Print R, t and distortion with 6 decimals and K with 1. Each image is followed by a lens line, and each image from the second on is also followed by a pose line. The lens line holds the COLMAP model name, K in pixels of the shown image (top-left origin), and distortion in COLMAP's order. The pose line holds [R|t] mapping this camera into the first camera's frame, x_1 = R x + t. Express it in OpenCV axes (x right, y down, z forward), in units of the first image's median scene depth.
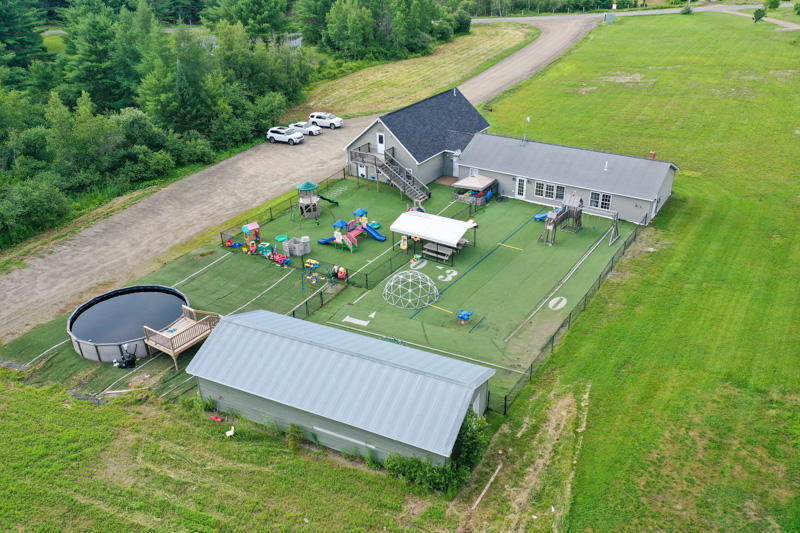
lens RADIAL K [[638.7, 0, 403.3], [0, 638.7, 267.6], [0, 0, 1]] dist [0.014003, 0.003162]
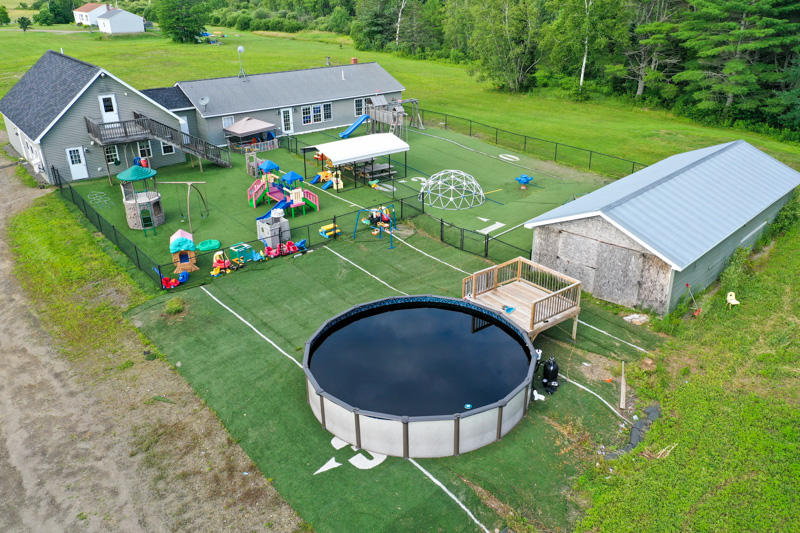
lens RADIAL K [[637.1, 0, 401.7], [0, 637.1, 269.1], [0, 0, 1]] dist [0.022784, 0.002733]
pose [[0.330869, -0.383904, 0.862058, -0.602408], [0.450318, 0.867022, 0.213277, -0.067464], [-0.829301, 0.317633, 0.459749, 0.554300]]
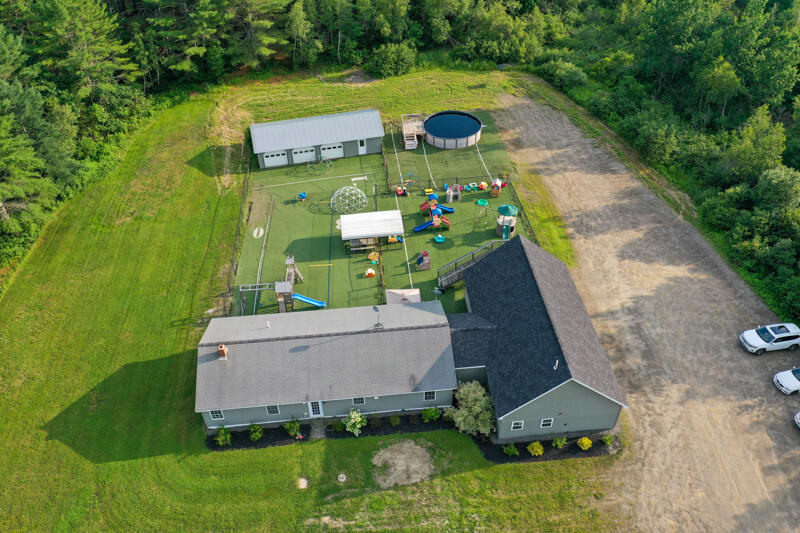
lens RADIAL K [[638.7, 0, 403.3], [0, 638.7, 267.6], [0, 0, 1]] dist [0.014003, 0.003162]
pose [[-0.780445, 0.432479, -0.451516, 0.521968], [-0.267589, 0.421634, 0.866384, -0.978538], [0.565068, 0.796986, -0.213336, 1.200564]]
